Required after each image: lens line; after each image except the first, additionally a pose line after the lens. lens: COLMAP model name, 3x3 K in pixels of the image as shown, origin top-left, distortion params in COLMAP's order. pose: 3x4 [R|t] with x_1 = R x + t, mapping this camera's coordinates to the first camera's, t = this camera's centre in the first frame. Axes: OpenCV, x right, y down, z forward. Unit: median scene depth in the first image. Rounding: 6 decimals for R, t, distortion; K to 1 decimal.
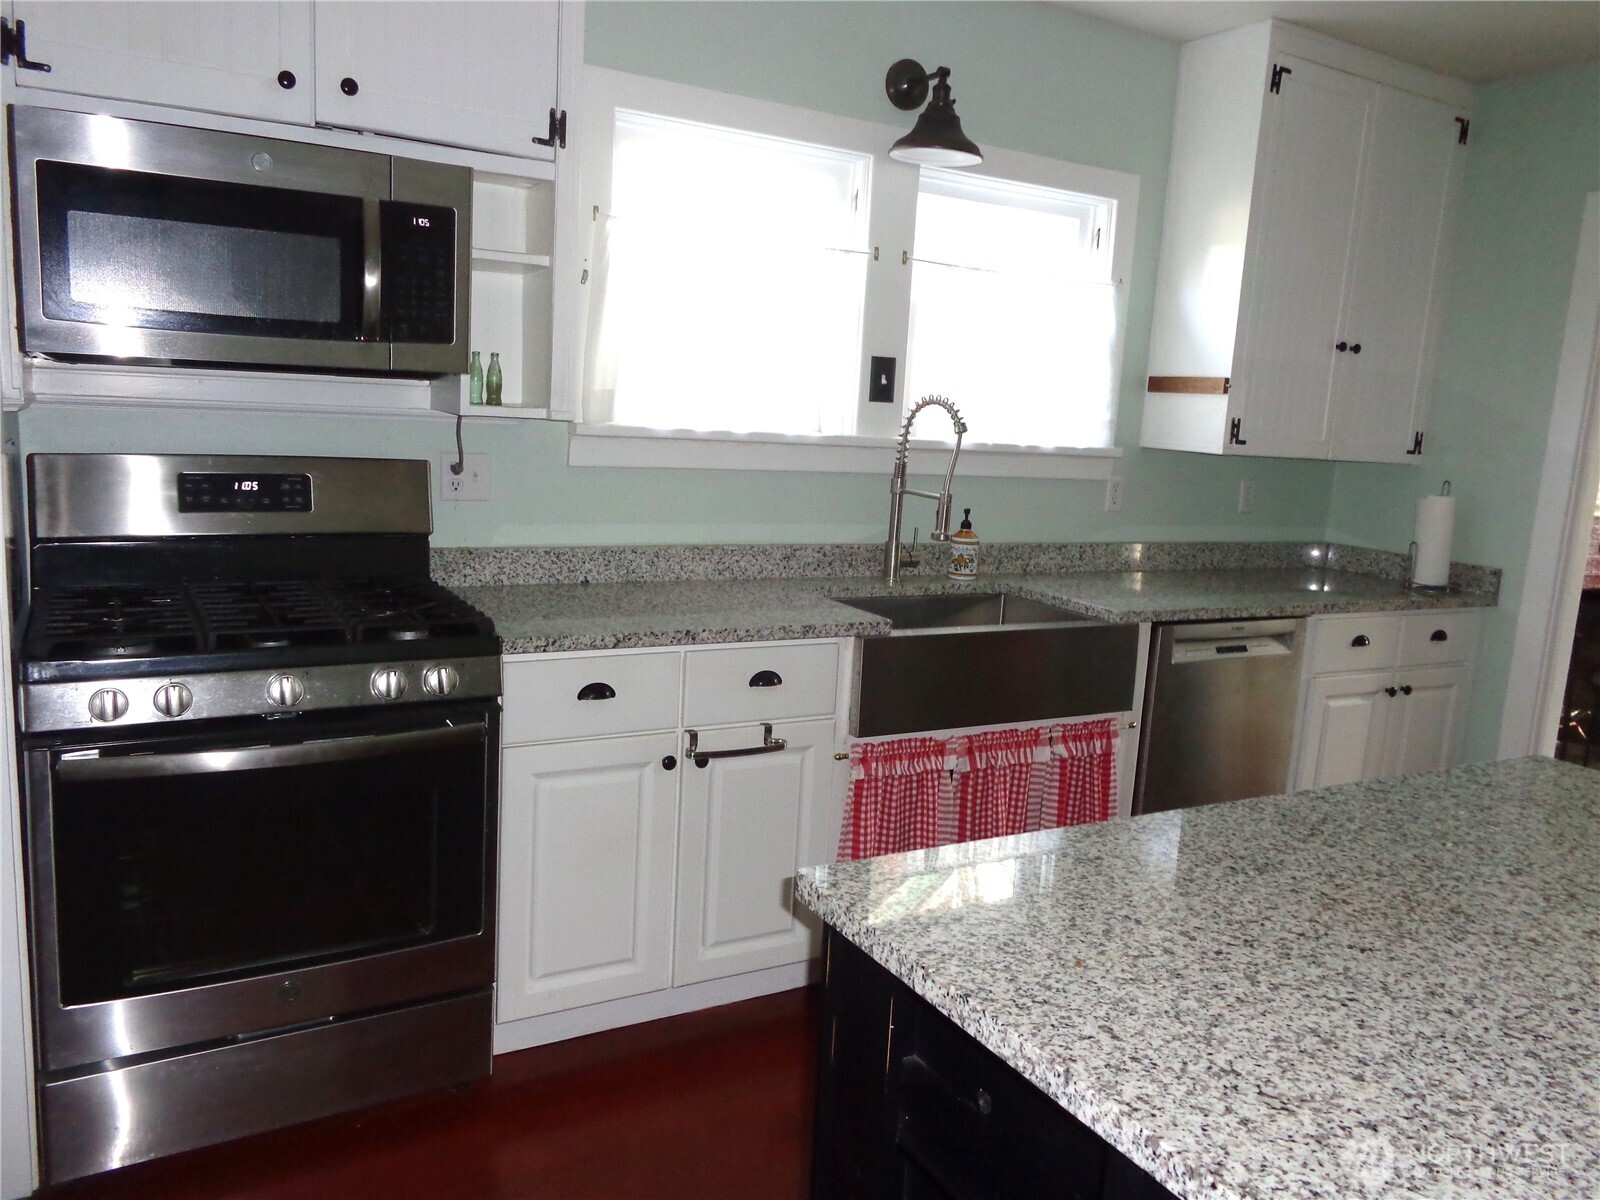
lens RADIAL K [[1195.6, 0, 800.0], [0, 1195.6, 600.0], [0, 0, 1]] dist [-0.023518, 0.000289]
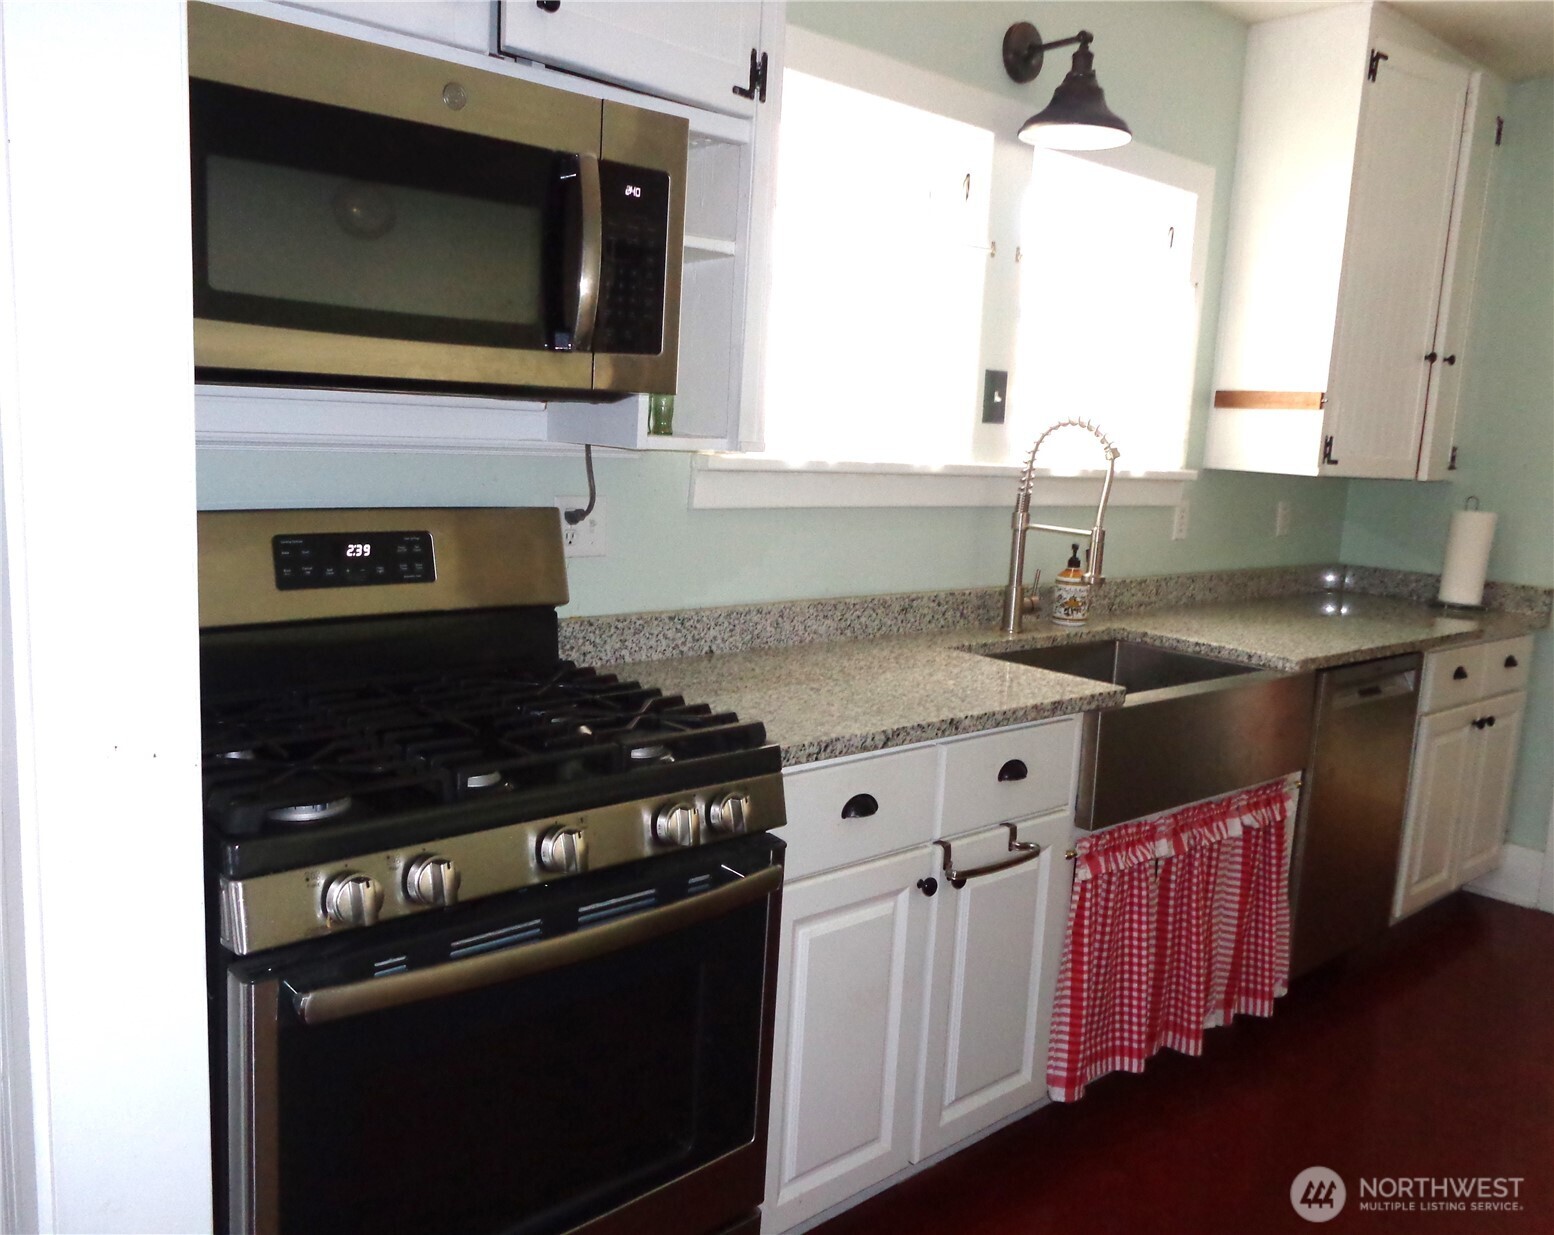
lens RADIAL K [[1249.7, 0, 777.0], [0, 1249.7, 617.5], [0, 0, 1]] dist [-0.017605, -0.004119]
pose [[0.984567, -0.037900, 0.170858, -0.266445], [0.038751, 0.999248, -0.001646, -0.034056], [-0.170667, 0.008242, 0.985294, 0.159869]]
